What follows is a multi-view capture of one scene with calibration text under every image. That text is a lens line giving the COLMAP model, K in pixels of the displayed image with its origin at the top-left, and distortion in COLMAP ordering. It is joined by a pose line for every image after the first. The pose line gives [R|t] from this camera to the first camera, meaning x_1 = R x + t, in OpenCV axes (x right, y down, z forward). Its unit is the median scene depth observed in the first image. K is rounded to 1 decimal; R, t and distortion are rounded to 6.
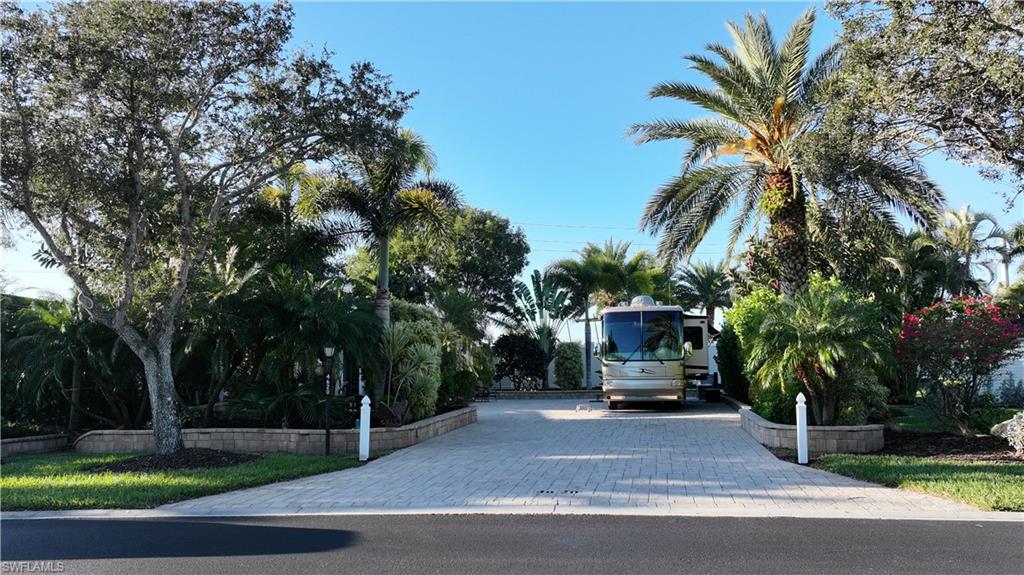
lens RADIAL K [[846.0, 0, 510.7], [0, 846.0, 289.2], [0, 0, 1]] dist [0.011617, -0.016202]
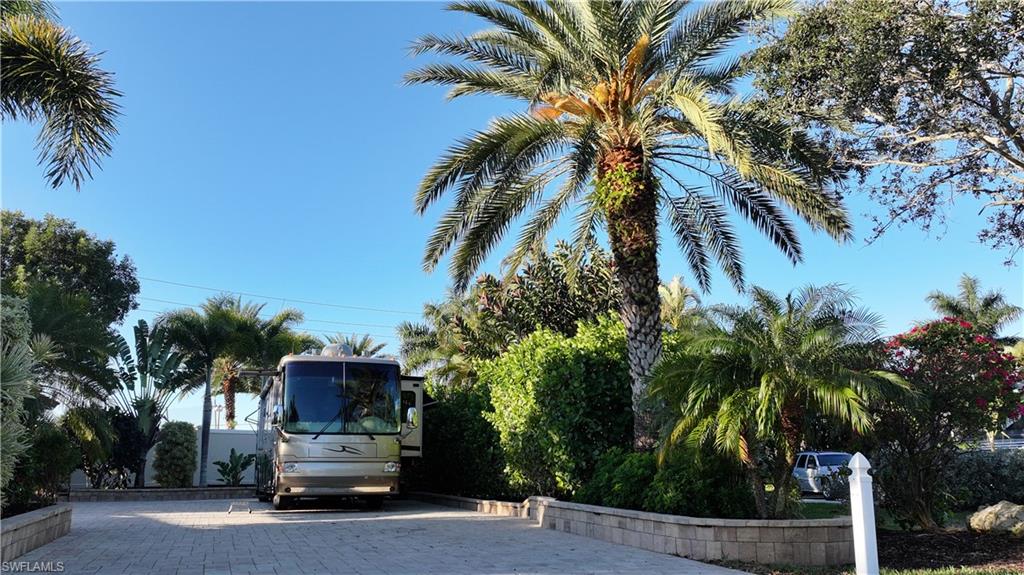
lens RADIAL K [[846.0, 0, 514.2], [0, 846.0, 292.8], [0, 0, 1]] dist [0.011617, -0.016202]
pose [[0.877201, 0.106218, 0.468226, -0.053630], [-0.049821, 0.990094, -0.131268, 0.054599], [-0.477531, 0.091821, 0.873804, 0.333357]]
